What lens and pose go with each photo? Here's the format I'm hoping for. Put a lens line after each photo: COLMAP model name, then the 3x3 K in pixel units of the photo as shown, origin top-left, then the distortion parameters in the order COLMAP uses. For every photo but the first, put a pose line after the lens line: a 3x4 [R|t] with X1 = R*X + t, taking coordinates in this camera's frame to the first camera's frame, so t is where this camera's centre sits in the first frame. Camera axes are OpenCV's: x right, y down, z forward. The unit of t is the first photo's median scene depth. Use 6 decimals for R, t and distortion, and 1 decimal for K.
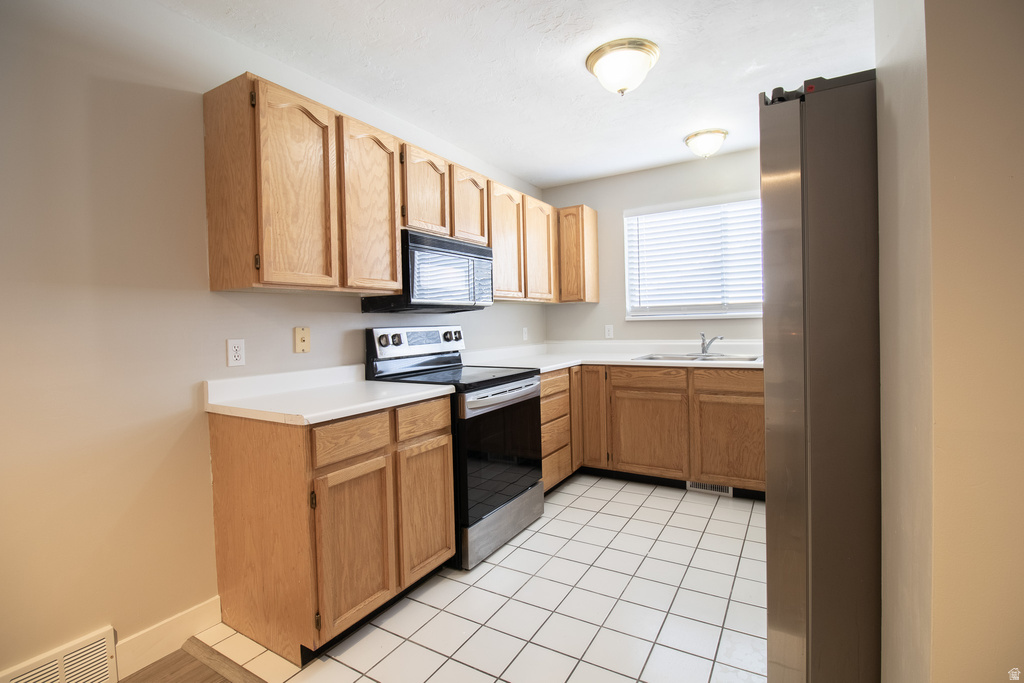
lens RADIAL K [[477.8, 0, 512.8], [0, 477.8, 335.5], [0, 0, 1]] dist [-0.001908, -0.003932]
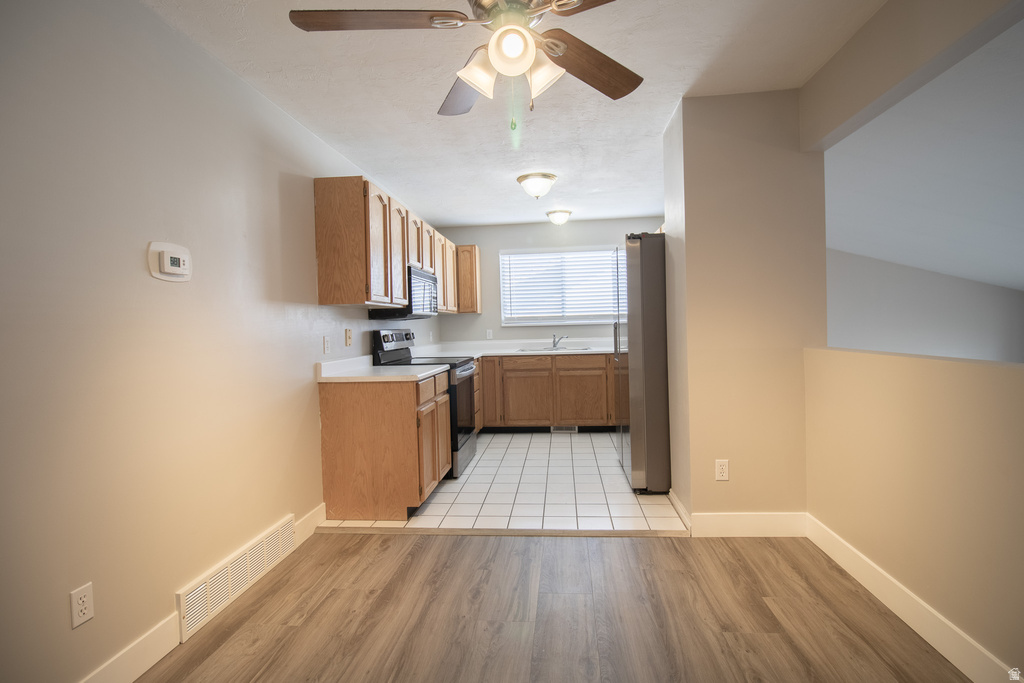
lens RADIAL K [[477.8, 0, 513.9], [0, 477.8, 336.1], [0, 0, 1]] dist [-0.001908, -0.003932]
pose [[0.905729, -0.006620, 0.423806, -0.446432], [0.013957, 0.999802, -0.014211, 0.024581], [-0.423628, 0.018787, 0.905641, -0.419190]]
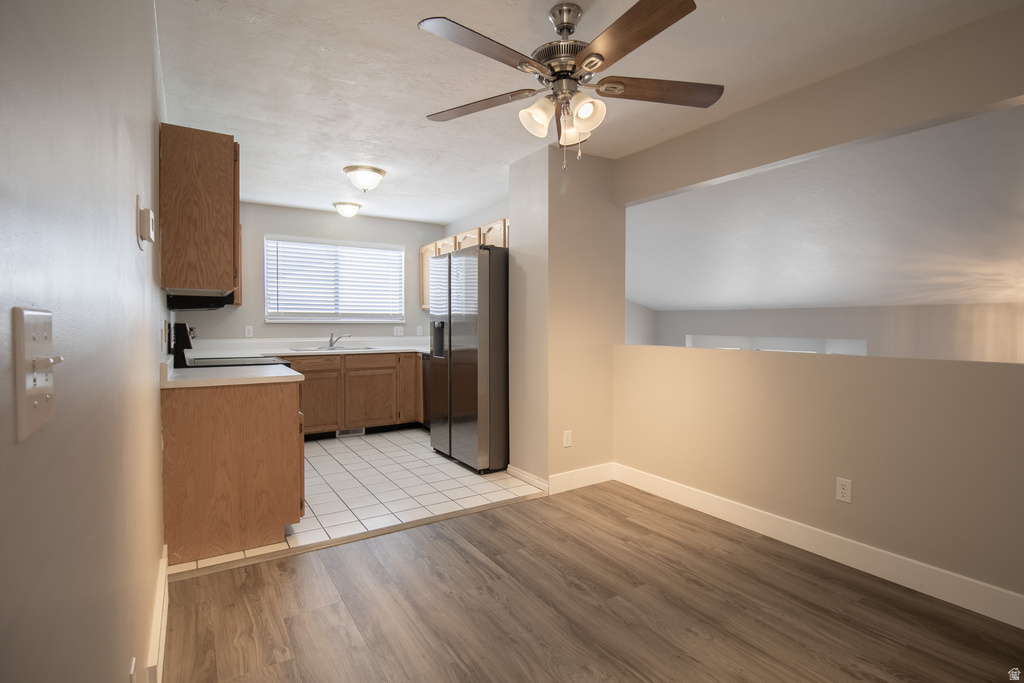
lens RADIAL K [[504.1, 0, 512.0], [0, 504.1, 335.7], [0, 0, 1]] dist [-0.002417, -0.000712]
pose [[0.450957, 0.005920, 0.892526, -0.845169], [0.008765, 0.999900, -0.011061, 0.029972], [-0.892503, 0.012811, 0.450860, -0.215062]]
